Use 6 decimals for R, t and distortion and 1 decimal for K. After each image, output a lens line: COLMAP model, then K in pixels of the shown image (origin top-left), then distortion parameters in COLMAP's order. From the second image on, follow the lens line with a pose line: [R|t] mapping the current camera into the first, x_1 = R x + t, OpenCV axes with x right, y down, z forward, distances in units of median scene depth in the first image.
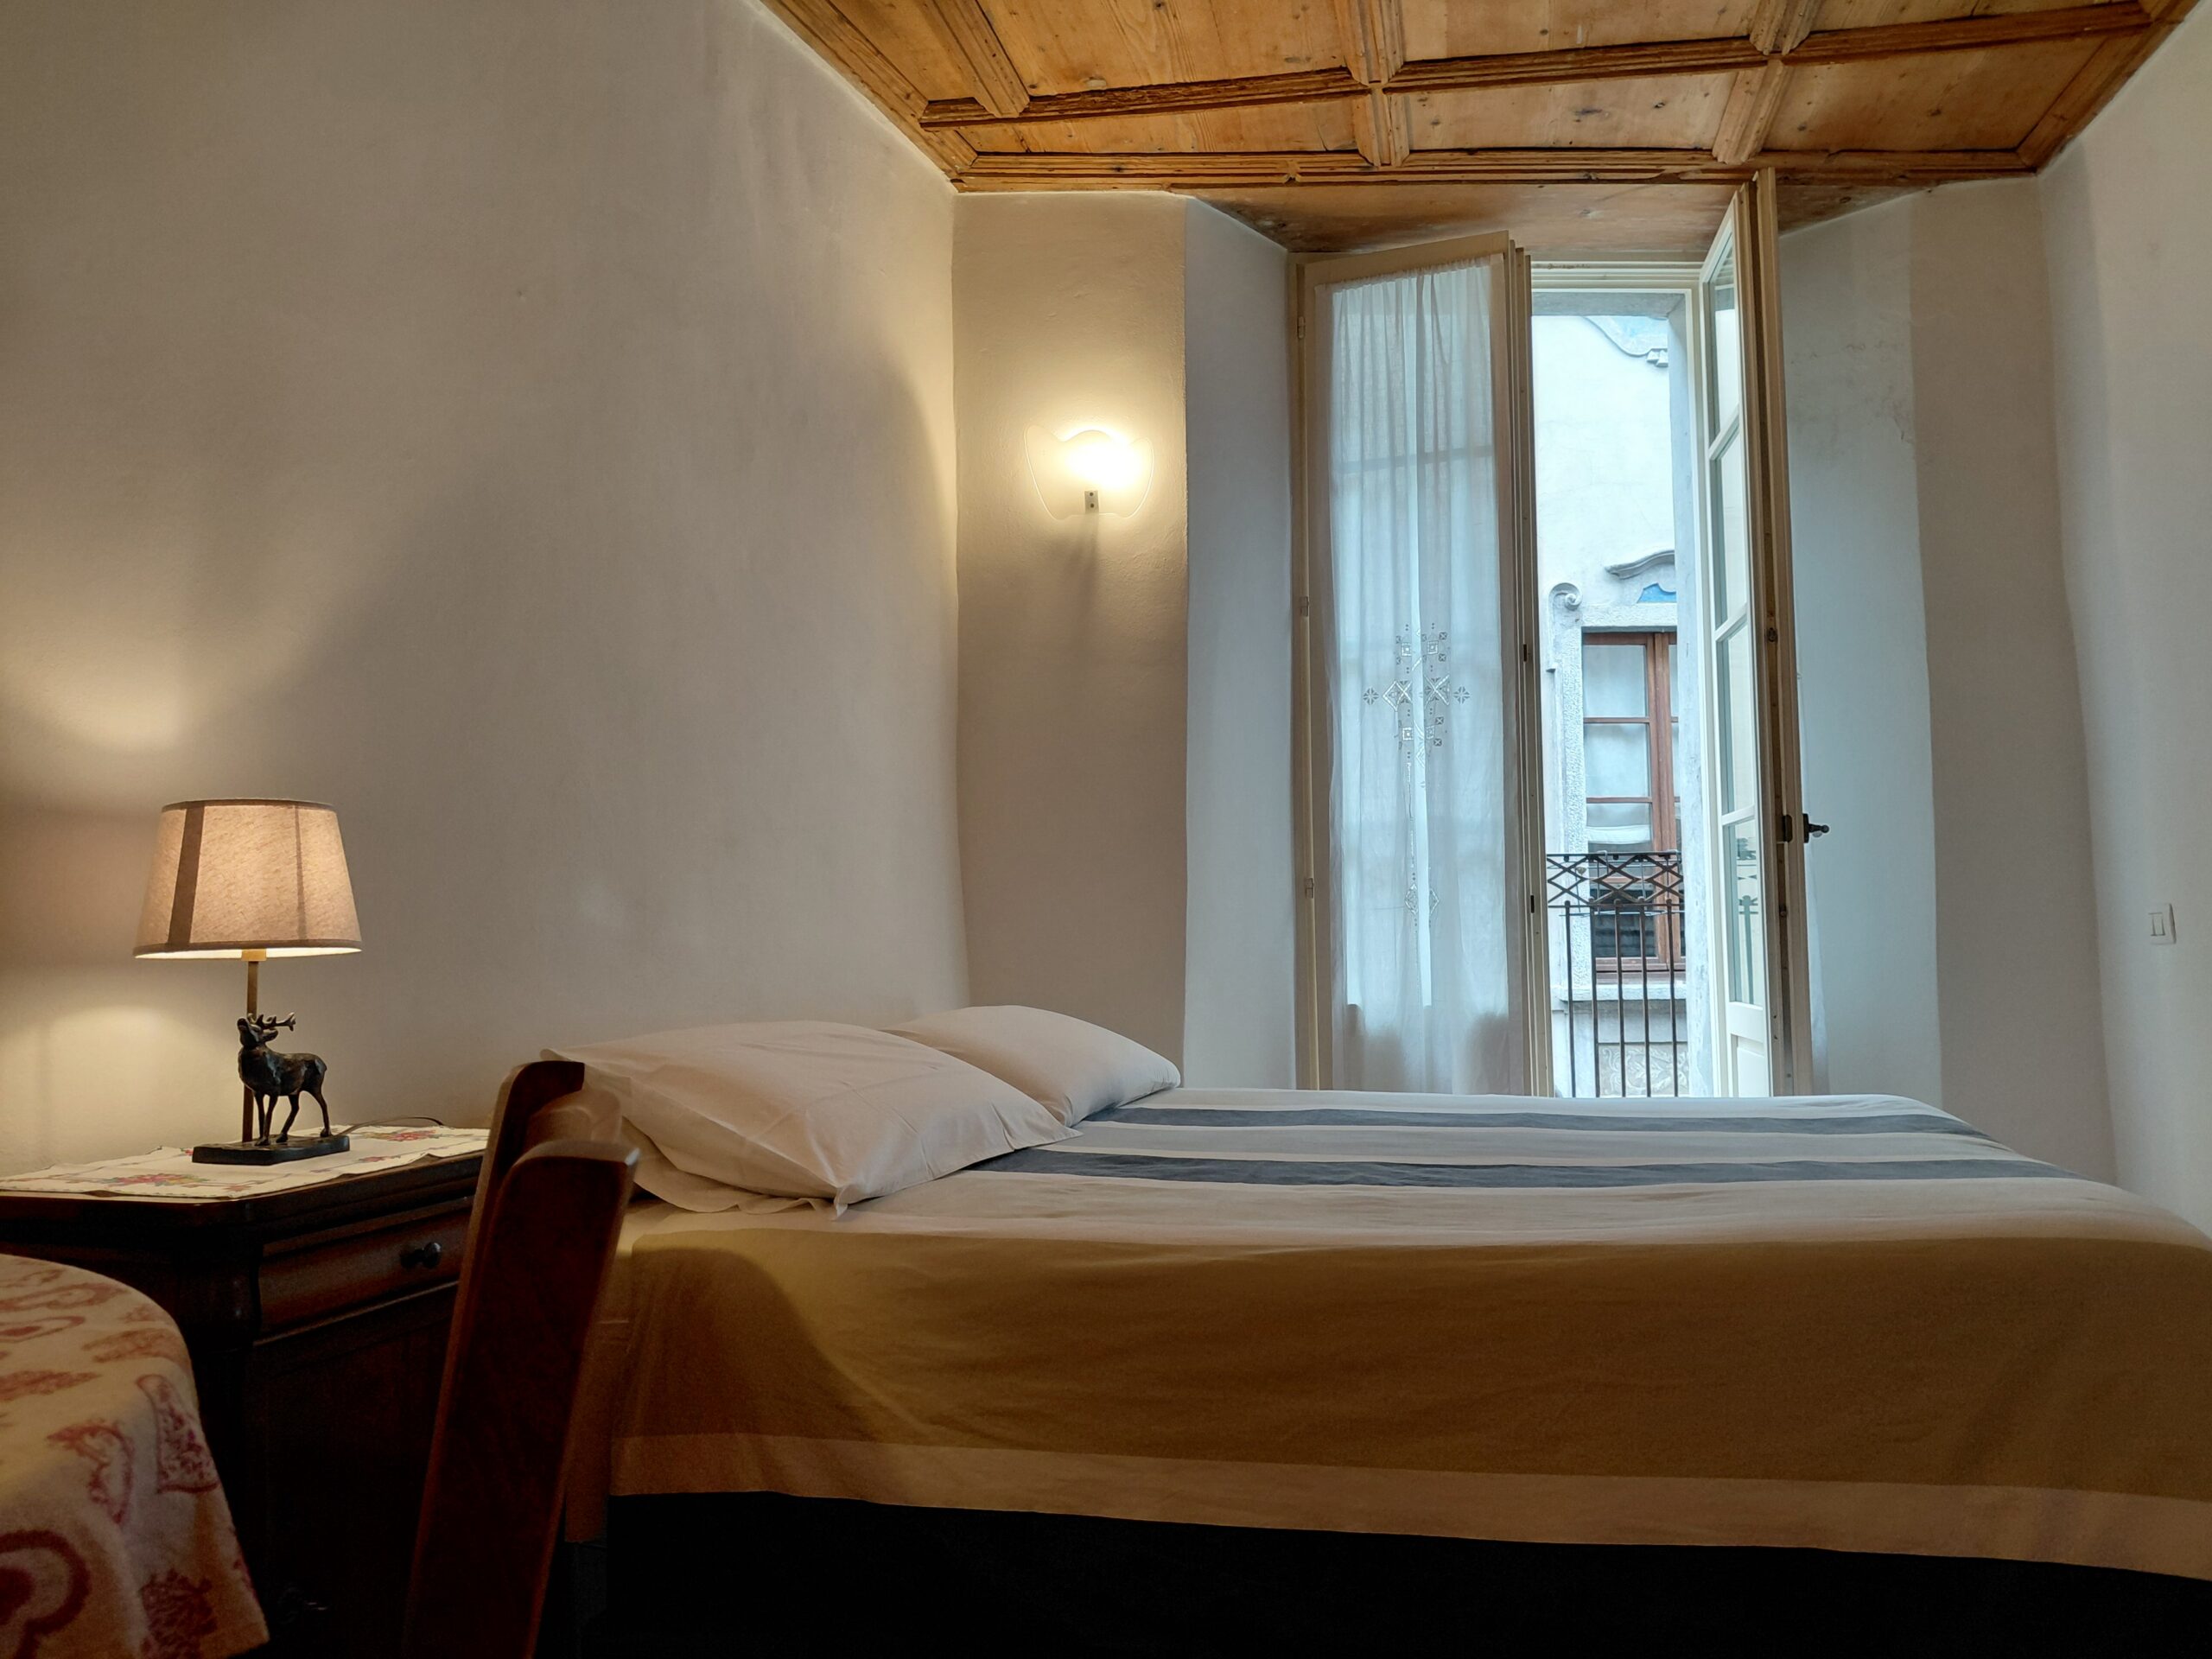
lens RADIAL K [[1648.6, 0, 1099.5], [0, 1648.6, 827.0], [0, 0, 1]] dist [-0.025447, -0.027994]
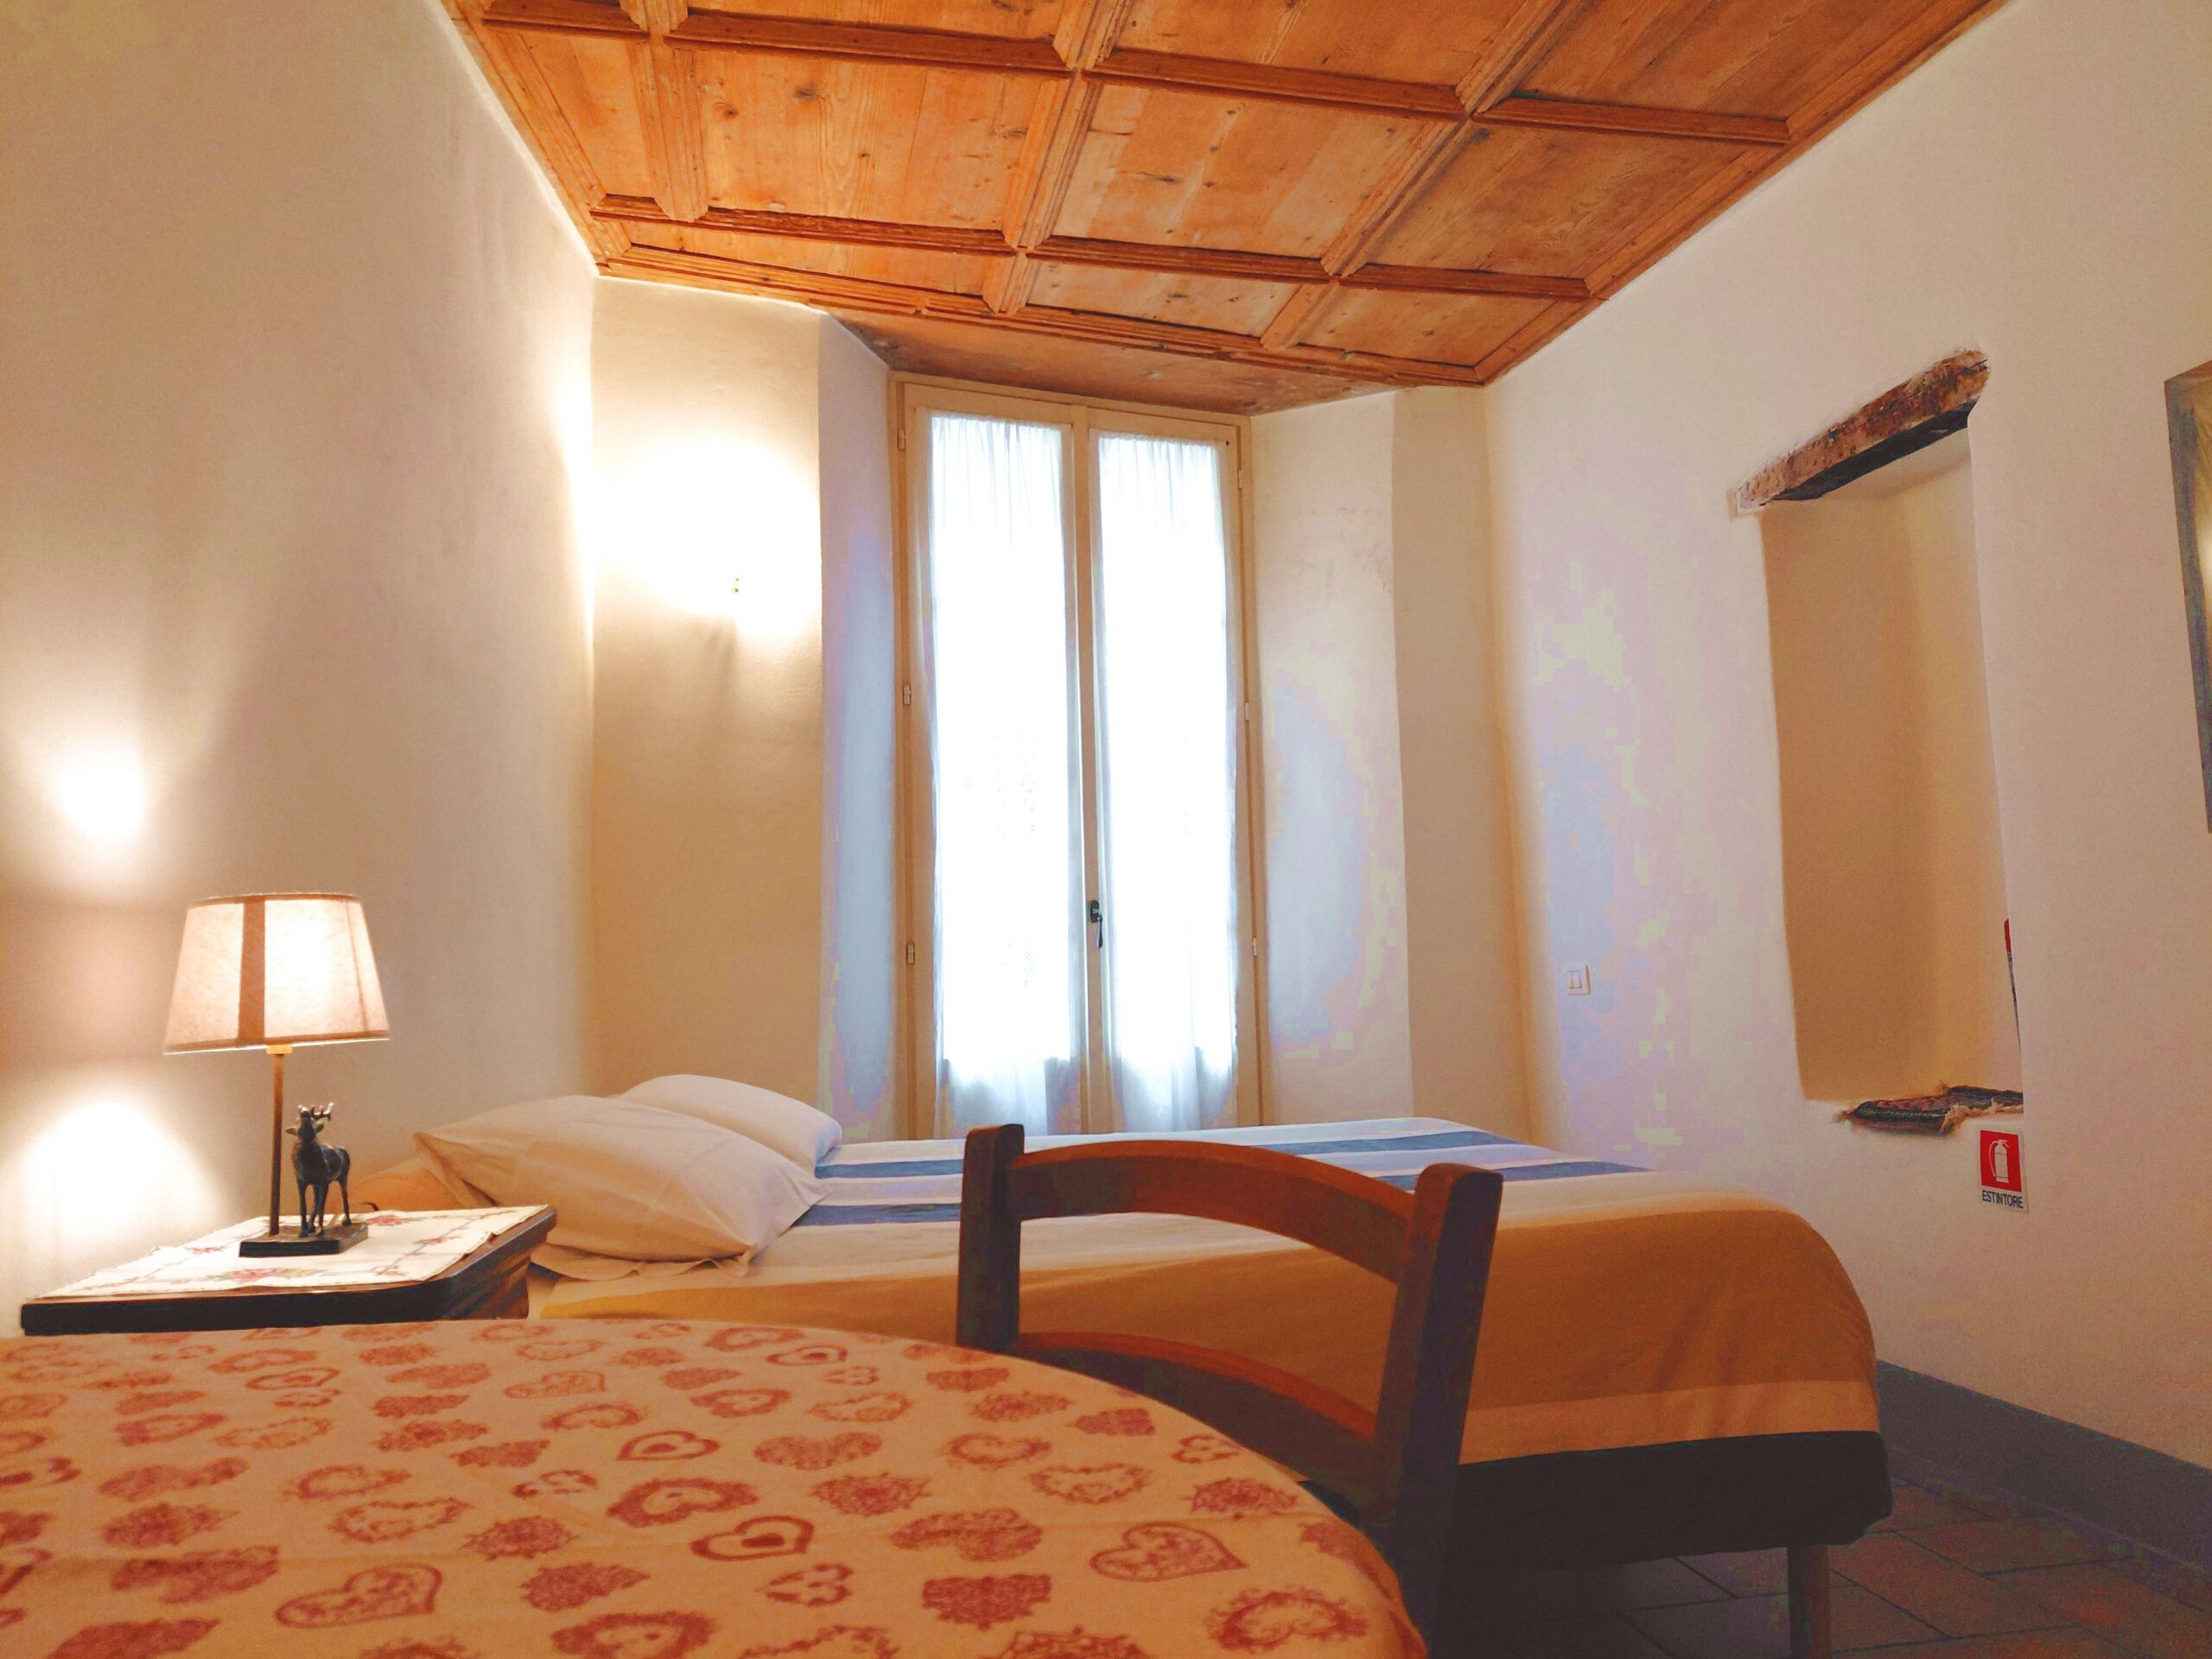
lens RADIAL K [[1648.6, 0, 1101.6], [0, 1648.6, 837.9], [0, 0, 1]] dist [-0.025447, -0.027994]
pose [[0.918710, 0.024586, 0.394168, -0.212964], [-0.014316, 0.999478, -0.028974, -0.013191], [-0.394674, 0.020976, 0.918582, -0.057686]]
